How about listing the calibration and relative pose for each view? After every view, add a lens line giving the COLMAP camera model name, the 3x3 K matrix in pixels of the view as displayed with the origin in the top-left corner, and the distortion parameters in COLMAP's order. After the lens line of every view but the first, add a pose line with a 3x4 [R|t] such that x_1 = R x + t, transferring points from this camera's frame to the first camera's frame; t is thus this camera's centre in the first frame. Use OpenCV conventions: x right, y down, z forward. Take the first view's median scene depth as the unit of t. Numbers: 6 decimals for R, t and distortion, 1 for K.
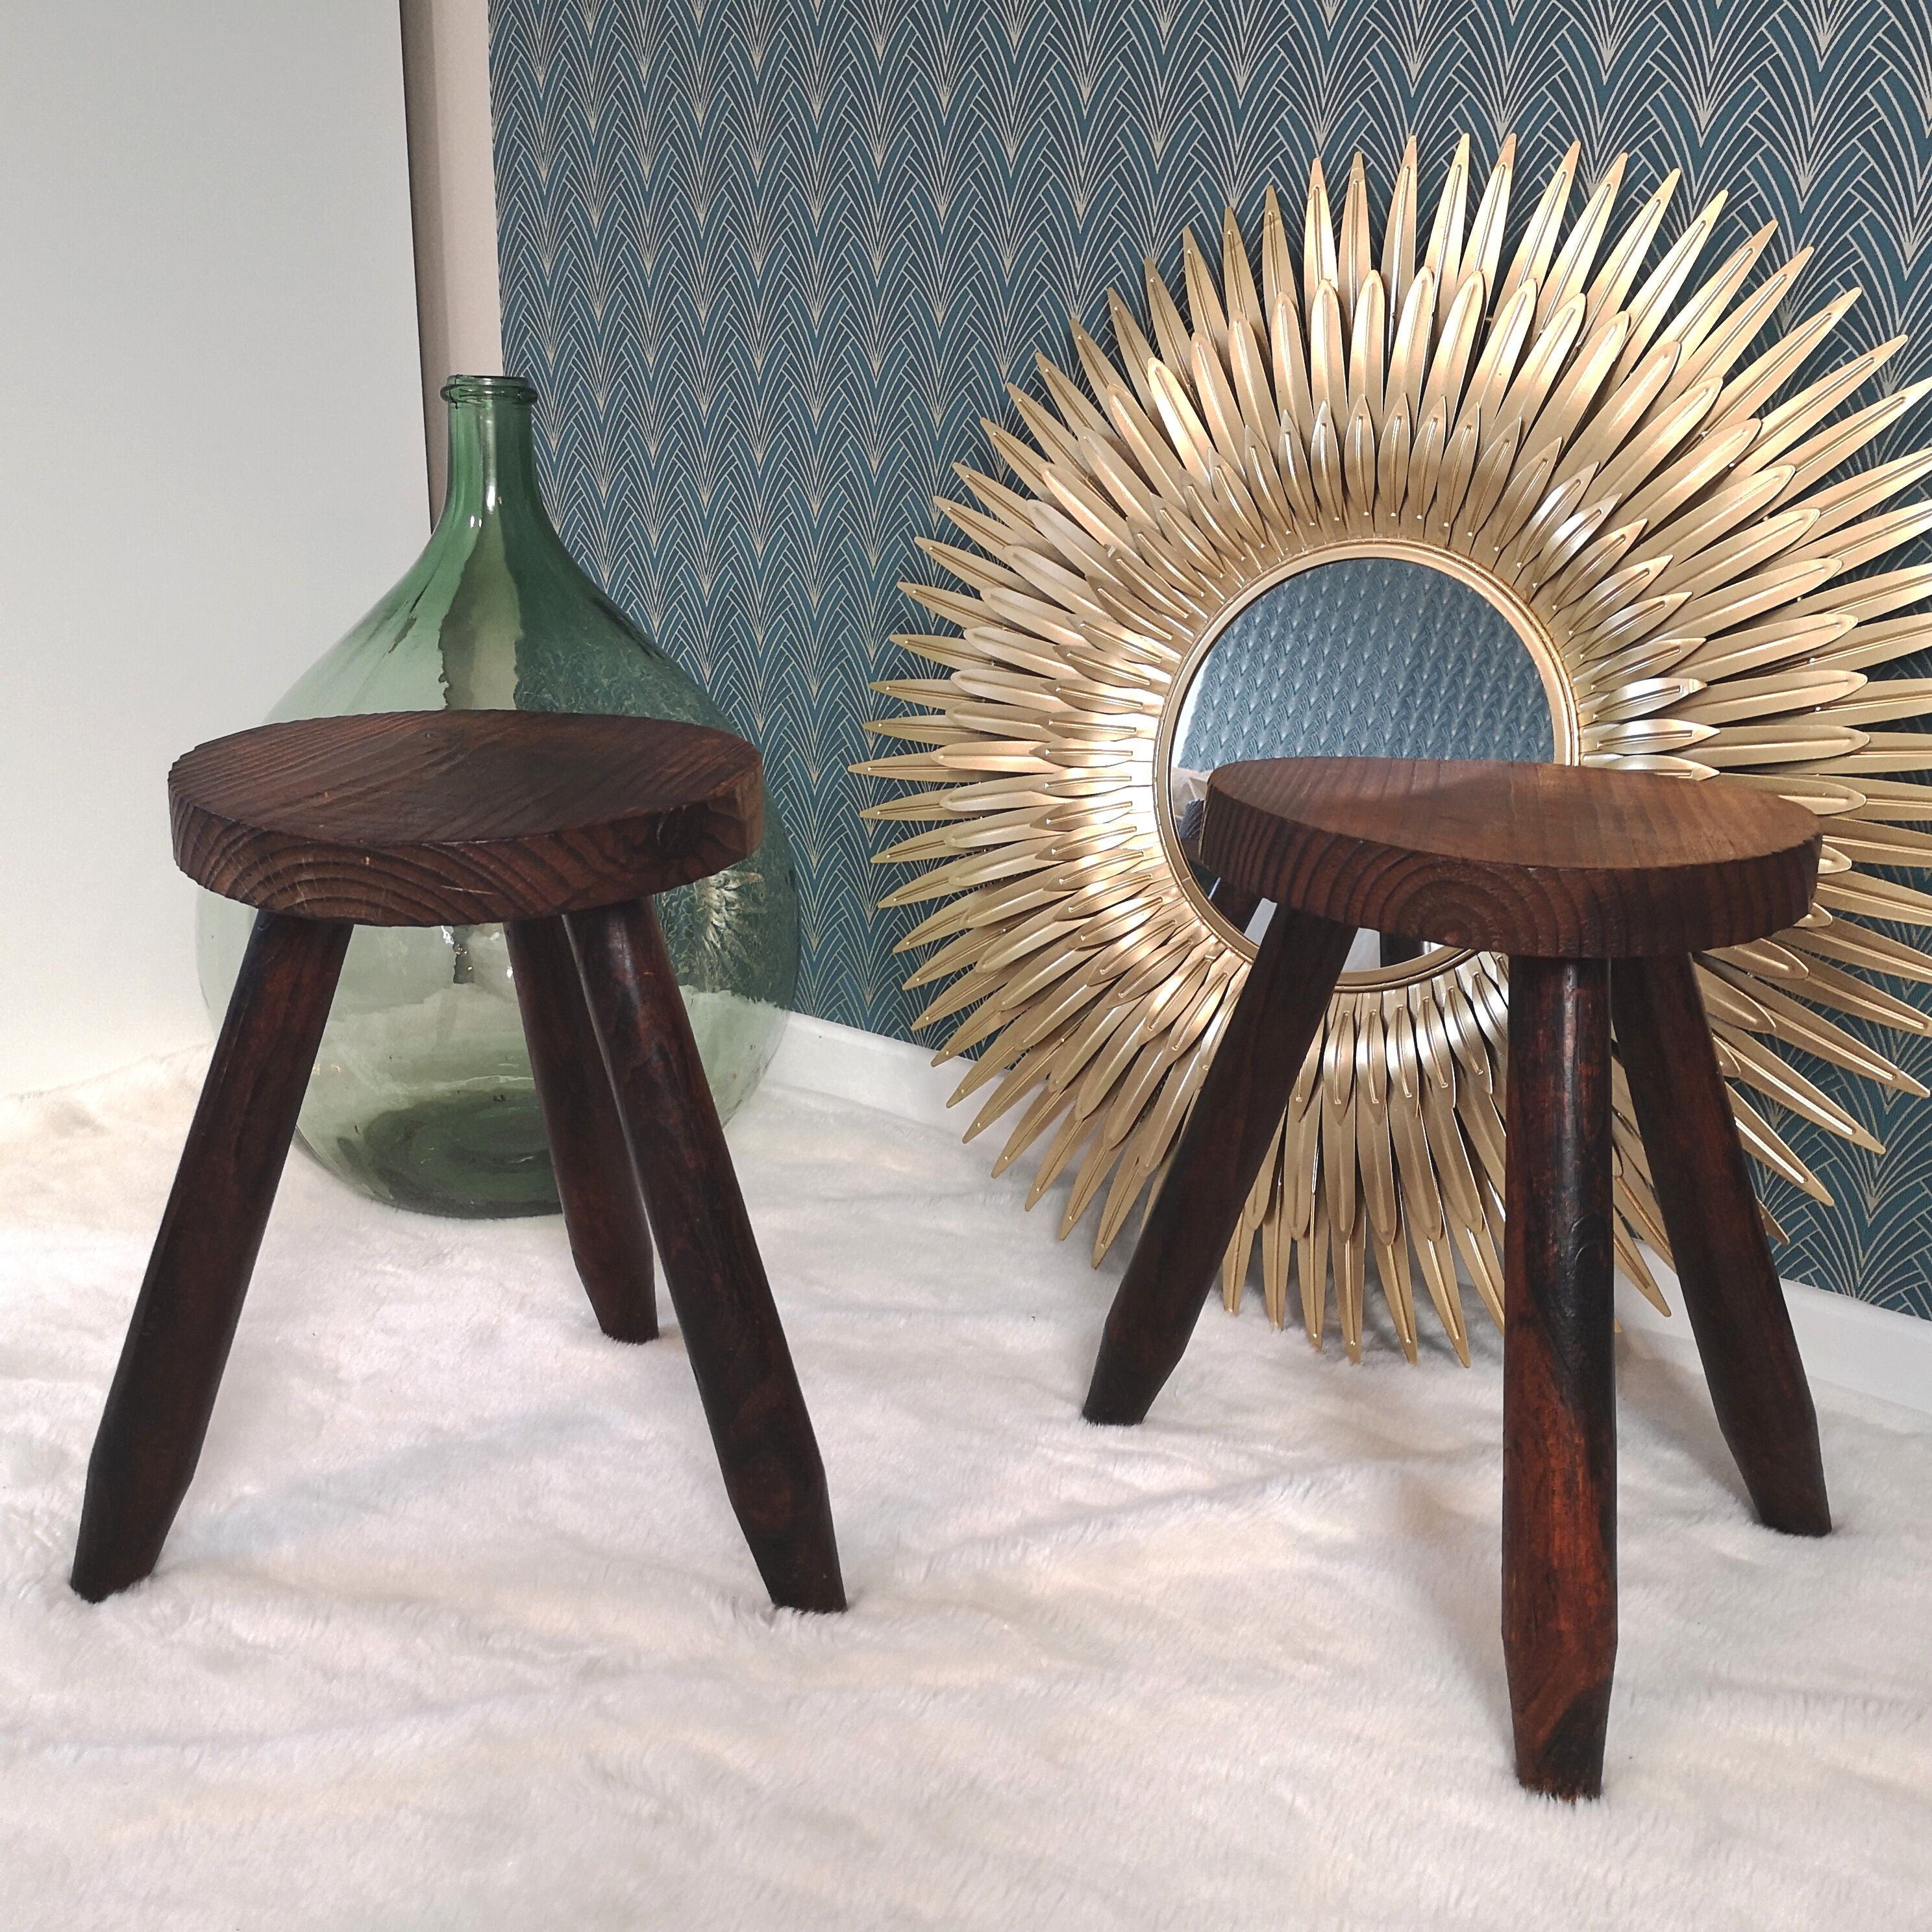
lens RADIAL K [[2015.3, 0, 966.0], [0, 2015.3, 966.0], [0, 0, 1]] dist [0.133203, -0.187071]
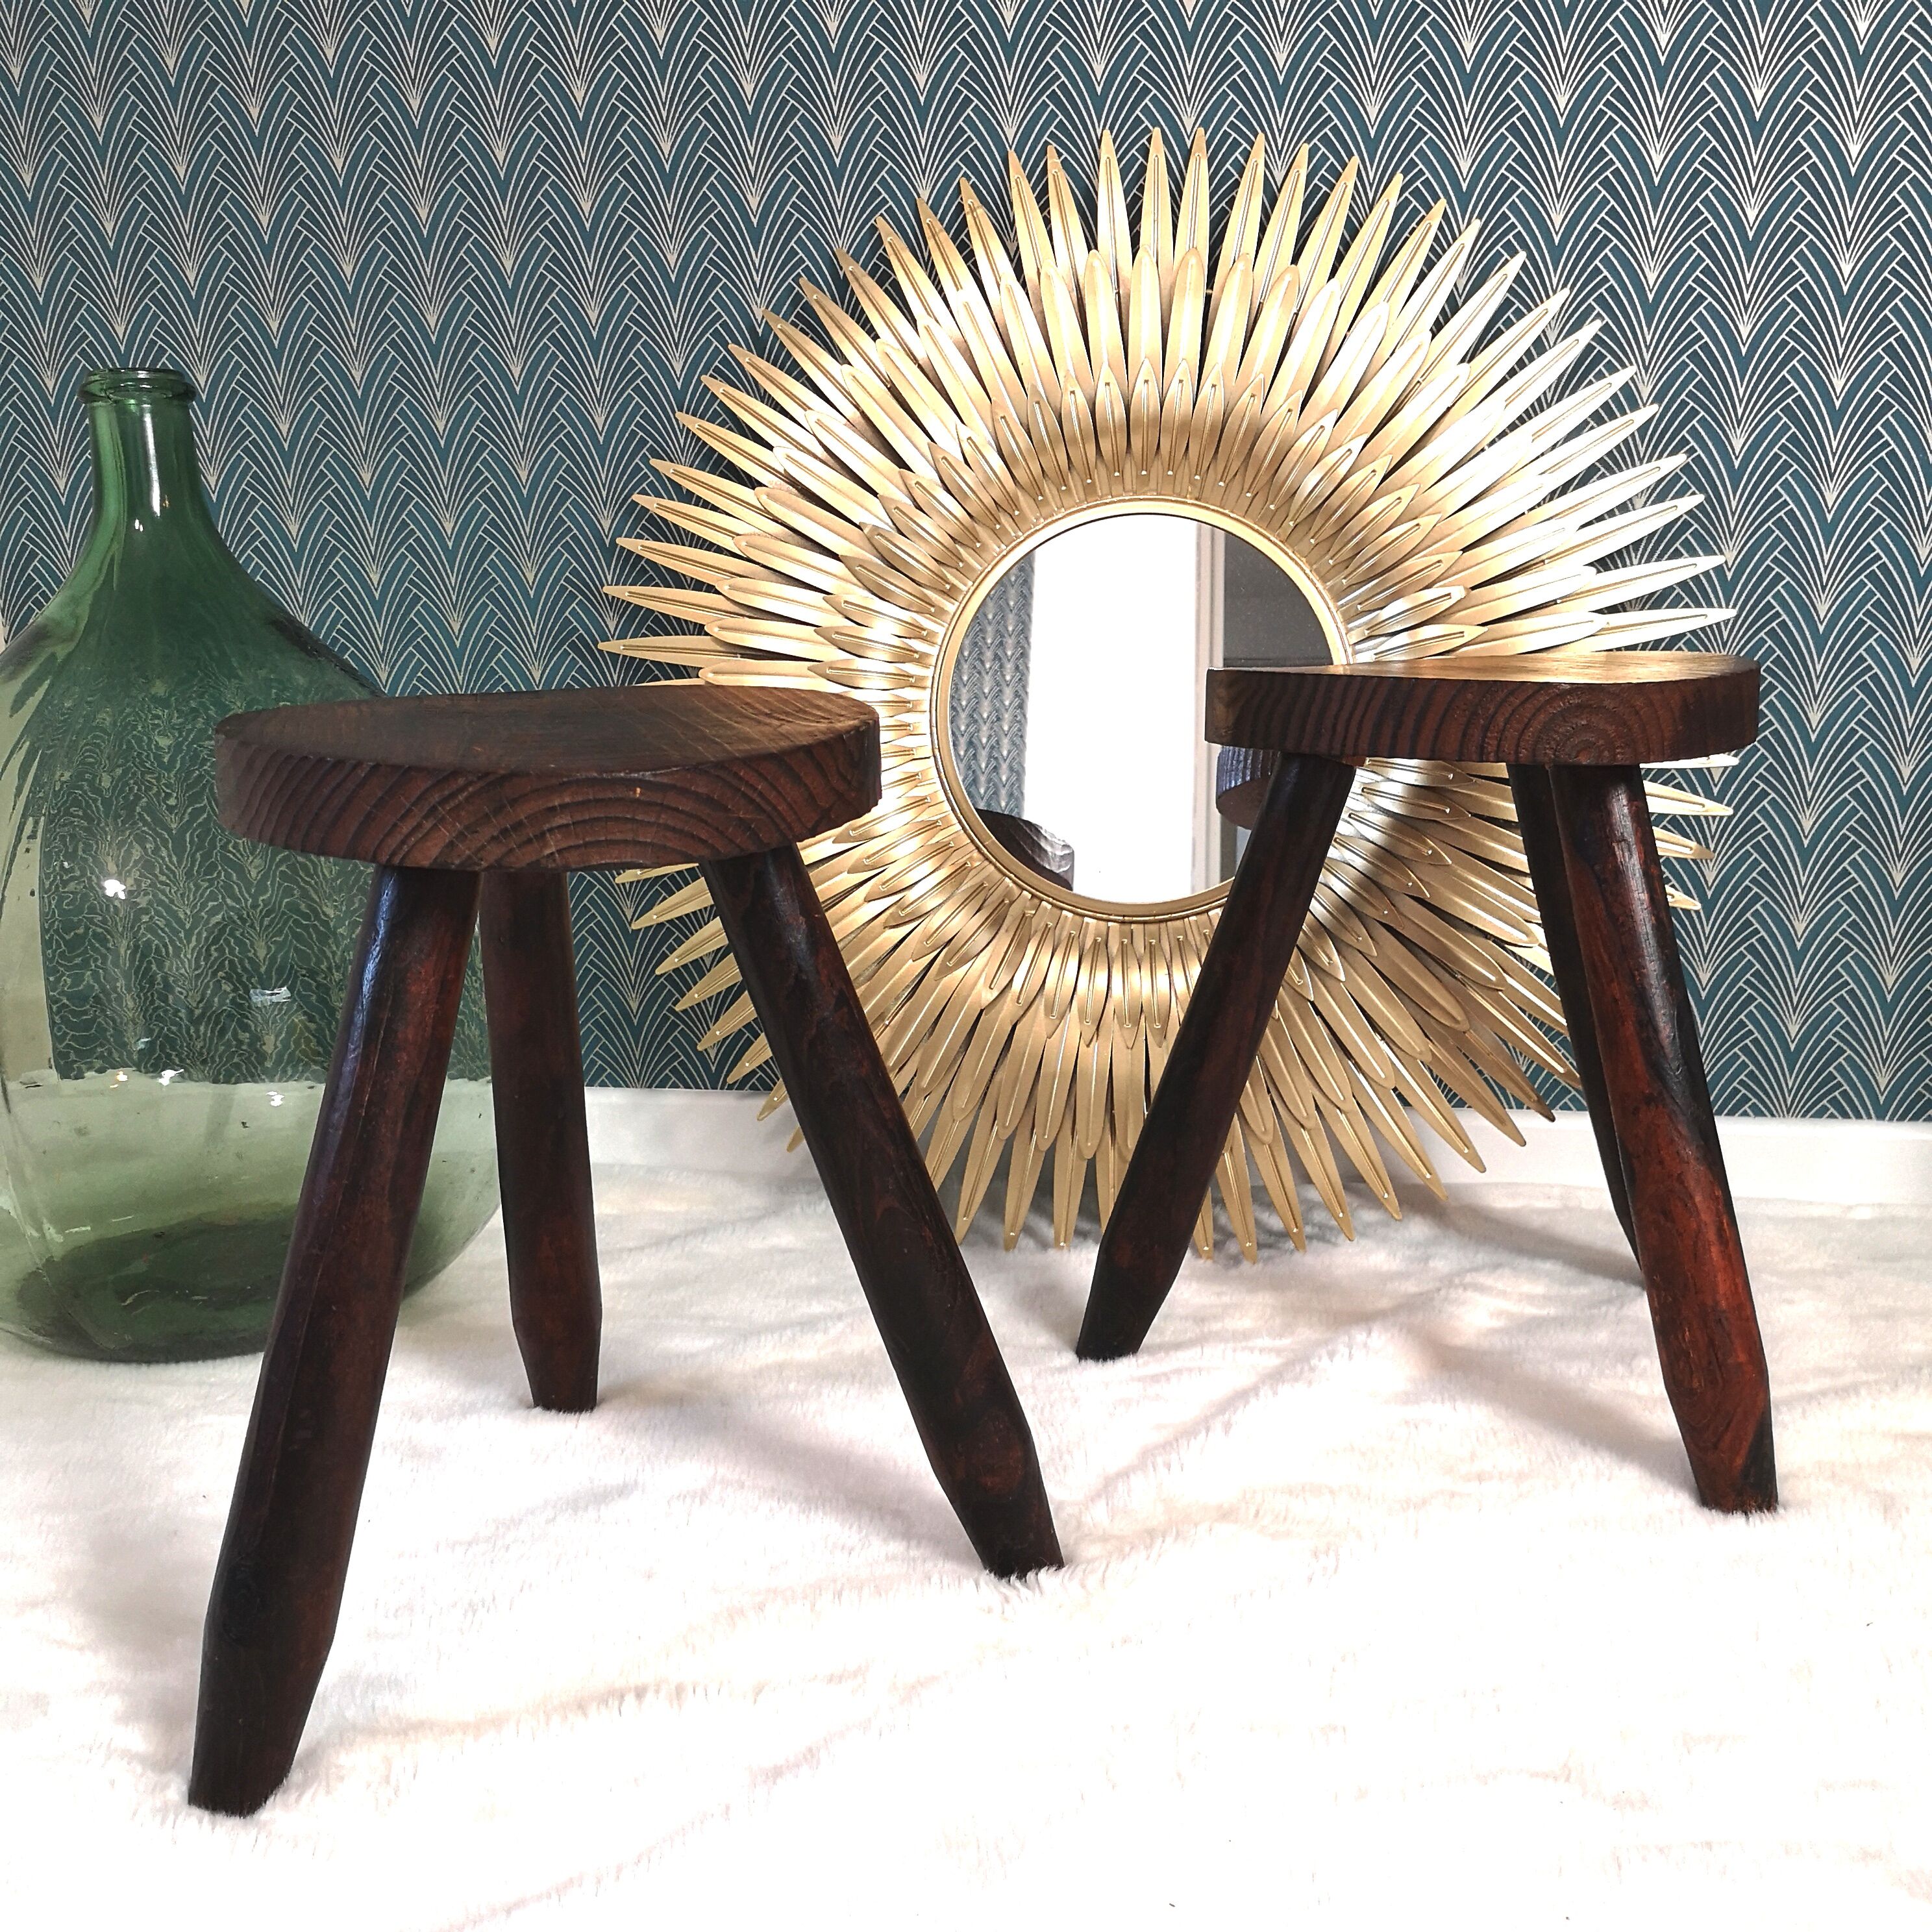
lens RADIAL K [[2009.4, 0, 954.4], [0, 2009.4, 958.5], [0, 0, 1]] dist [0.107415, -0.150994]
pose [[0.882796, -0.140485, 0.448257, -0.440680], [0.173974, 0.984157, -0.034187, 0.055589], [-0.436353, 0.108166, 0.893251, 0.133792]]
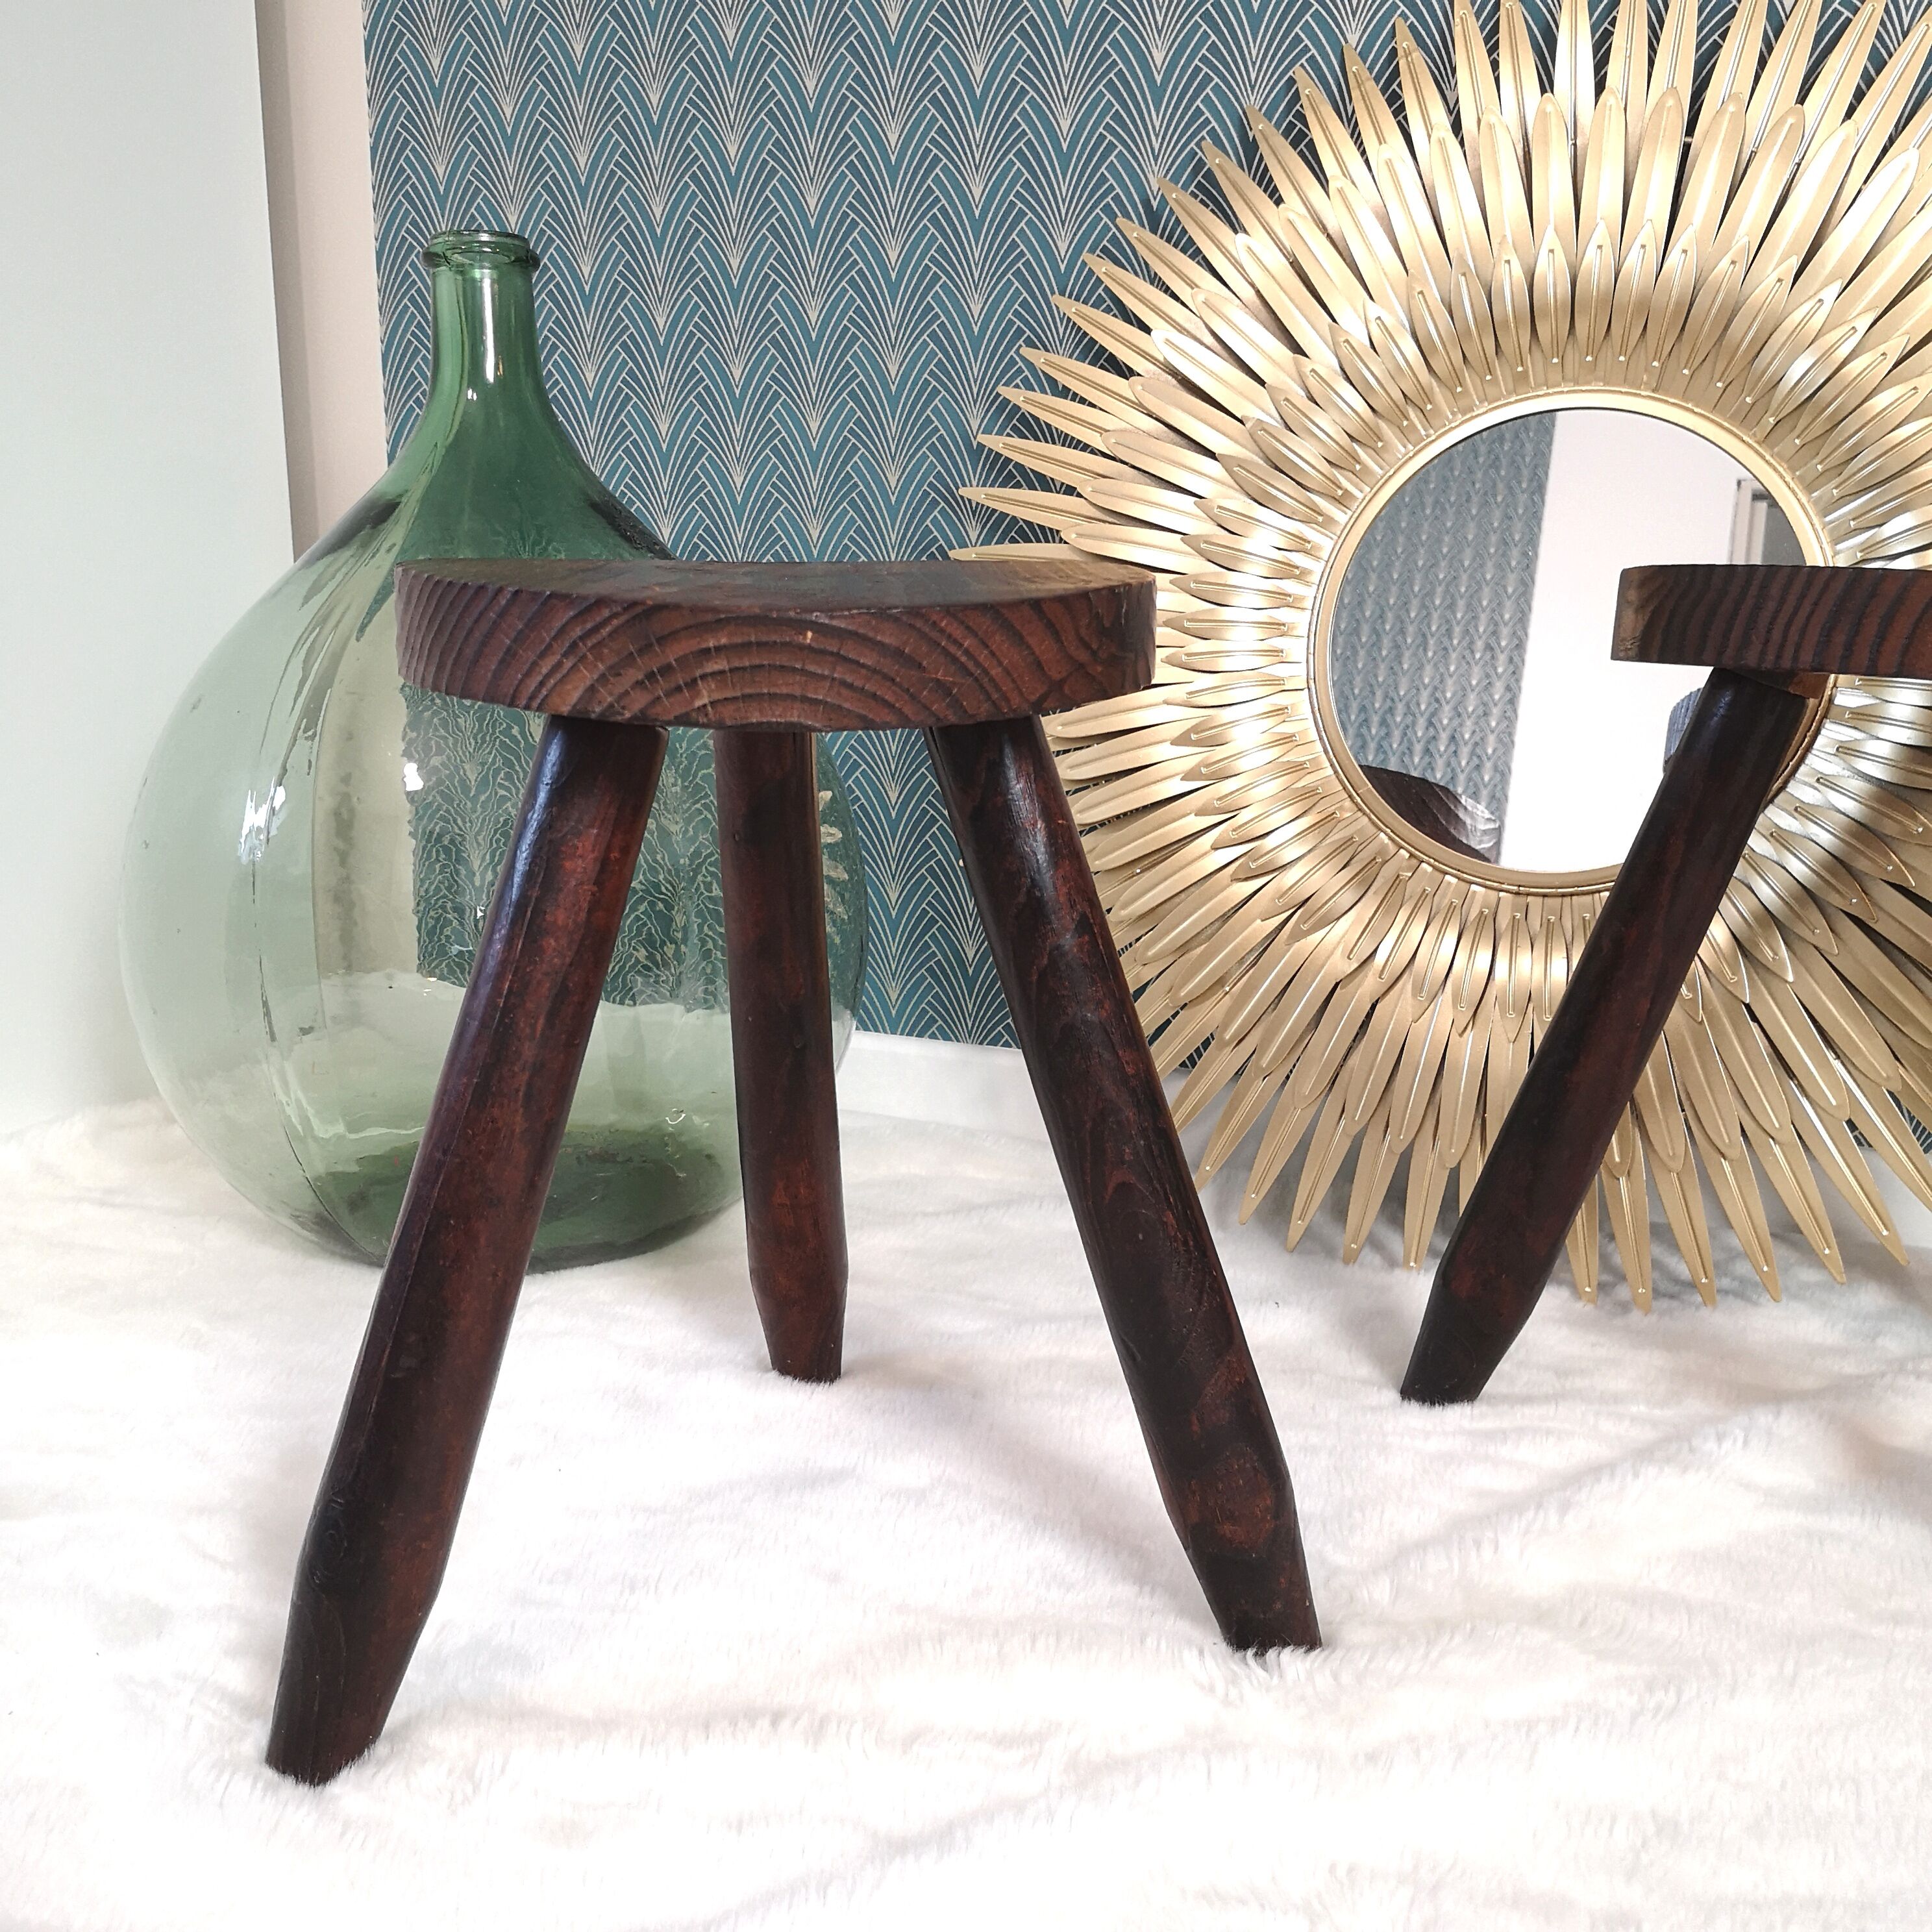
lens RADIAL K [[2009.4, 0, 954.4], [0, 2009.4, 958.5], [0, 0, 1]] dist [0.107415, -0.150994]
pose [[0.971989, -0.066585, 0.225397, -0.317271], [0.083290, 0.994375, -0.065428, 0.086607], [-0.219772, 0.082369, 0.972068, 0.235030]]
